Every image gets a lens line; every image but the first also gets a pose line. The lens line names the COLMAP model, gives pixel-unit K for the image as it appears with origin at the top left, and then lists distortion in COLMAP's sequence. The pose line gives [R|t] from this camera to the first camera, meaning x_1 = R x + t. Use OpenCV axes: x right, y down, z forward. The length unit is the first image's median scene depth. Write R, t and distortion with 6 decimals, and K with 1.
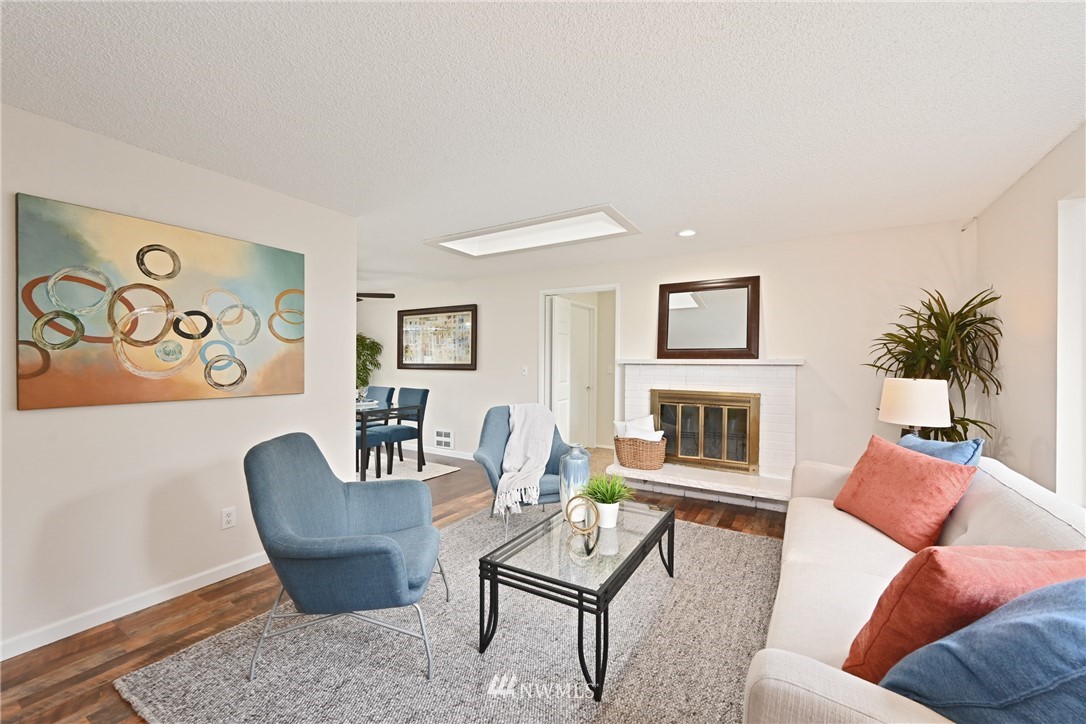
lens RADIAL K [[435.6, 0, 541.8], [0, 435.6, 361.7], [0, 0, 1]] dist [-0.000637, 0.000176]
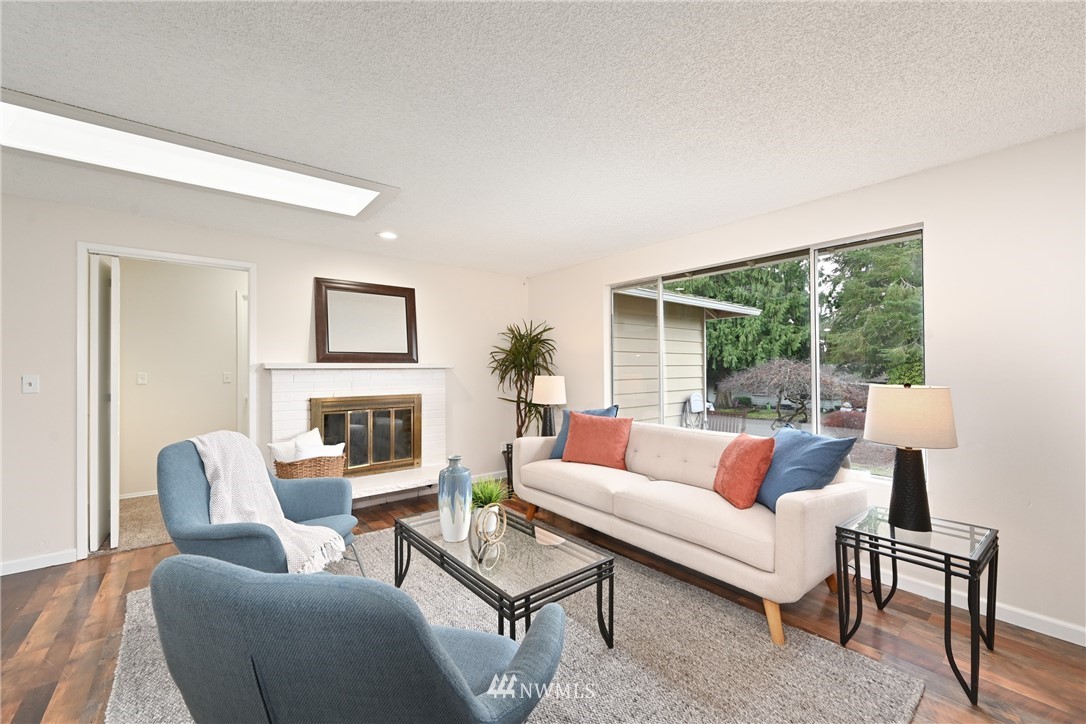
lens RADIAL K [[435.6, 0, 540.2], [0, 435.6, 364.2], [0, 0, 1]] dist [-0.000637, 0.000176]
pose [[0.342196, -0.004695, 0.939617, -0.431315], [0.001834, 0.999989, 0.004328, -0.007339], [-0.939627, 0.000242, 0.342201, 0.311593]]
